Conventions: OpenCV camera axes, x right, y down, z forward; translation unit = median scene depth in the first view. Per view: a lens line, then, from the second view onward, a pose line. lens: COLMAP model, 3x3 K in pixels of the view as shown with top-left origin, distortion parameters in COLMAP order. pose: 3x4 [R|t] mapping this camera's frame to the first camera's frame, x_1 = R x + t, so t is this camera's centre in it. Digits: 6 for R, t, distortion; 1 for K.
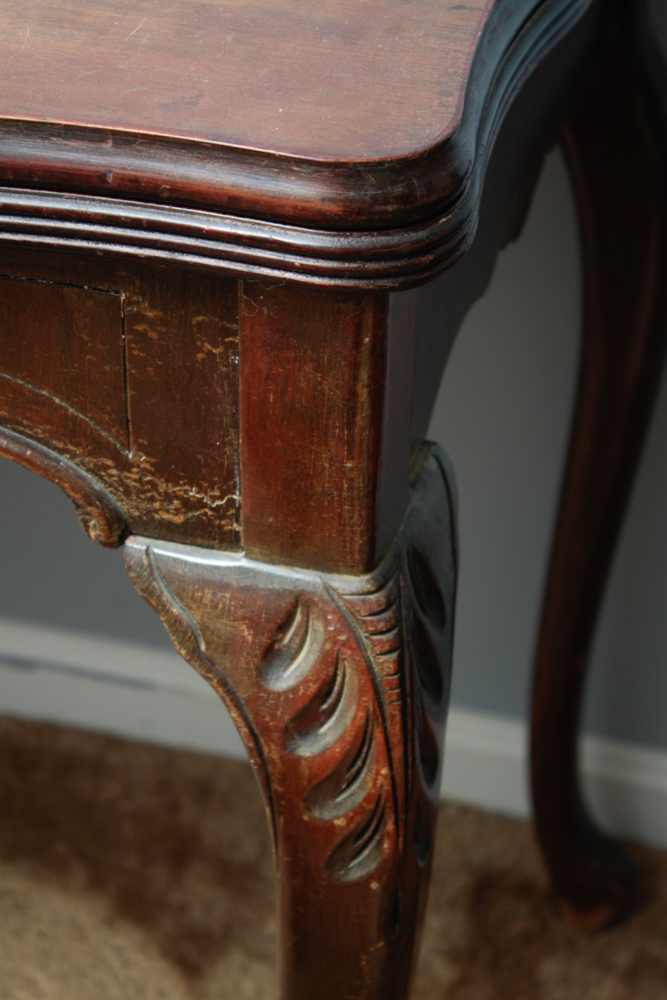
lens RADIAL K [[2340.5, 0, 340.2], [0, 2340.5, 493.8], [0, 0, 1]] dist [0.070705, 0.000000]
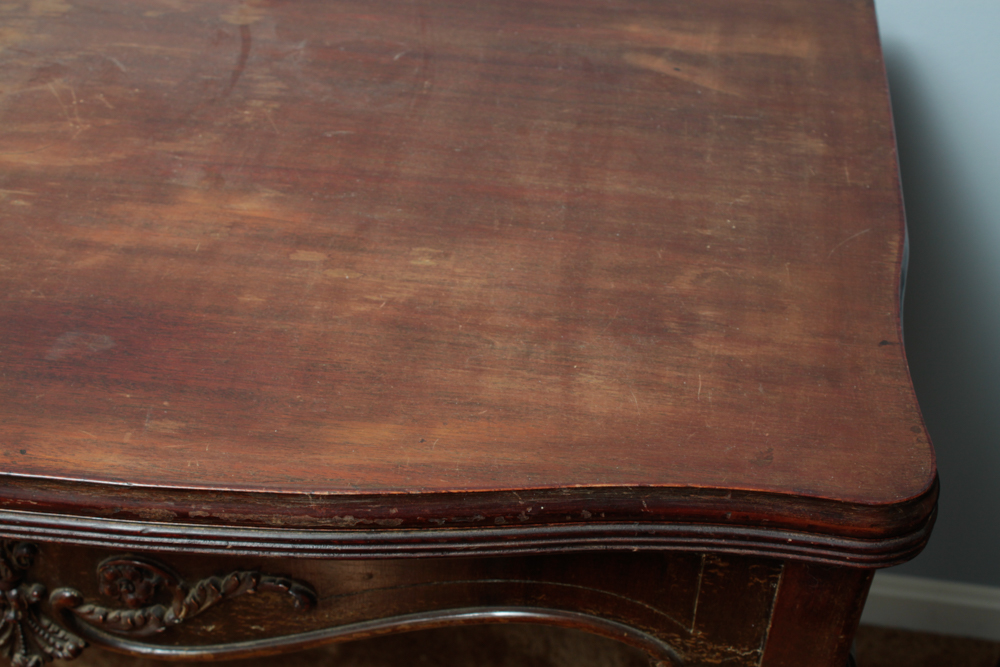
lens RADIAL K [[1464.8, 0, 500.9], [0, 1464.8, 341.8], [0, 0, 1]] dist [-0.025825, 0.000000]
pose [[0.988435, -0.093881, 0.119093, -0.318678], [0.080794, 0.990606, 0.110328, -0.332948], [-0.128332, -0.099430, 0.986734, 0.055113]]
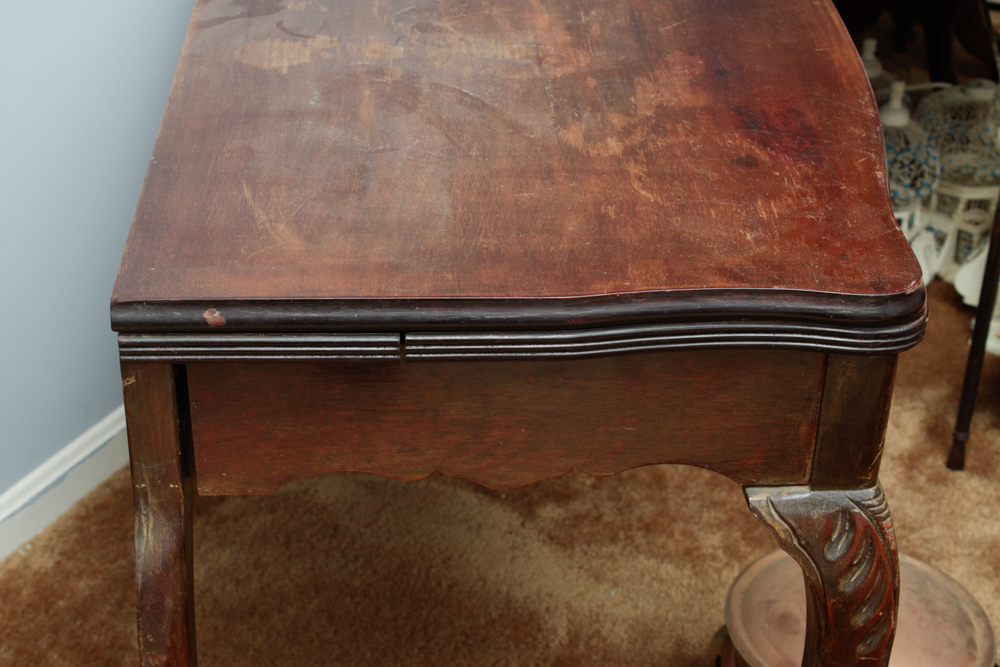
lens RADIAL K [[1775.0, 0, 497.7], [0, 1775.0, 334.1], [0, 0, 1]] dist [0.001371, 0.000000]
pose [[-0.318014, -0.505314, 0.802200, -2.187108], [0.531353, 0.605759, 0.592216, -1.310716], [-0.785195, 0.614584, 0.075860, 1.317961]]
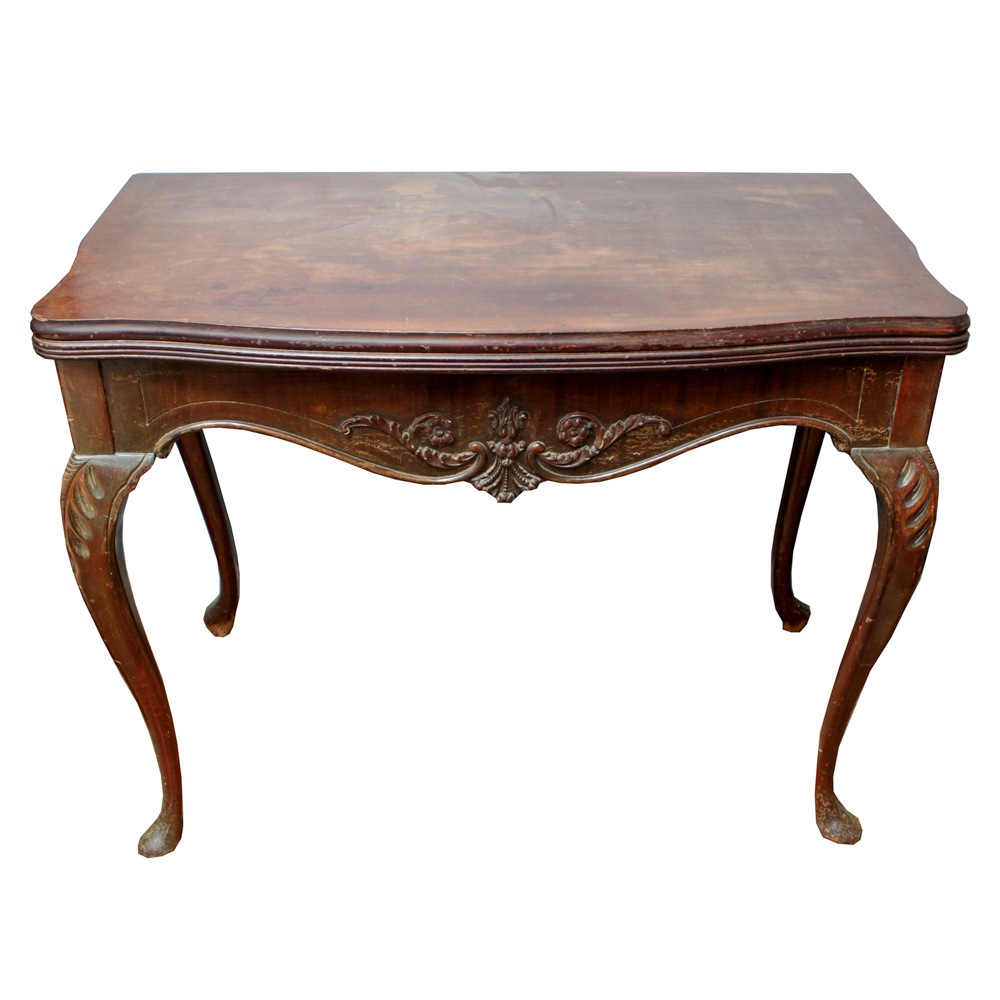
lens RADIAL K [[1263.6, 0, 507.3], [0, 1263.6, 523.7], [0, 0, 1]] dist [-0.090408, 0.000000]
pose [[0.953472, -0.163718, 0.253154, -1.021614], [0.176201, 0.983976, -0.027291, 0.086376], [-0.244630, 0.070627, 0.967041, -0.559014]]
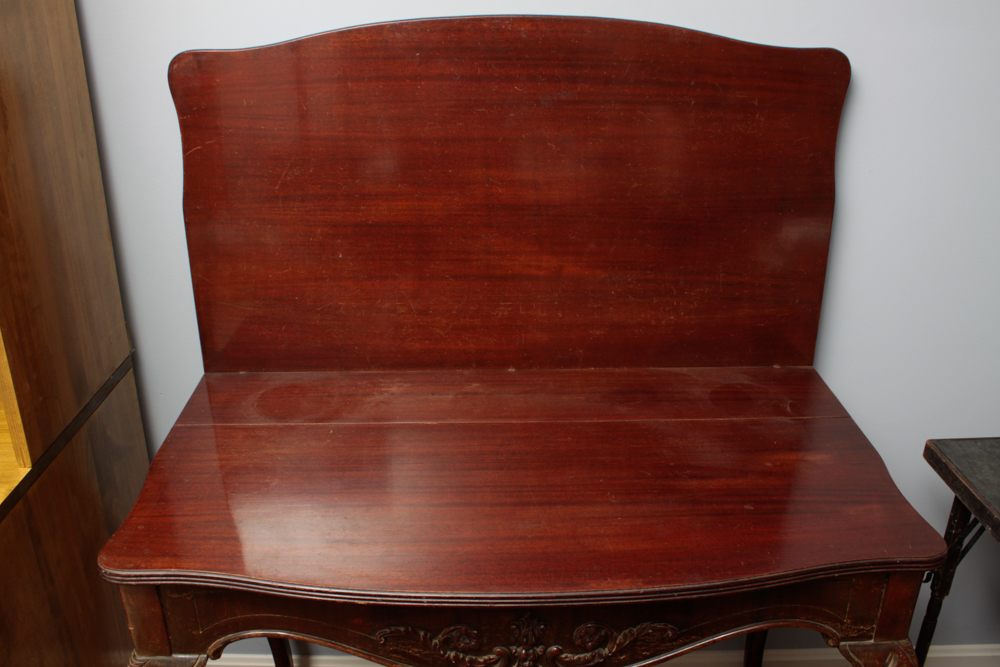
lens RADIAL K [[921.7, 0, 498.2], [0, 921.7, 338.2], [0, 0, 1]] dist [-0.148917, 0.117414]
pose [[0.955511, -0.131626, 0.263957, -0.904803], [0.180489, 0.968723, -0.170291, -0.299670], [-0.233286, 0.210356, 0.949383, -0.267411]]
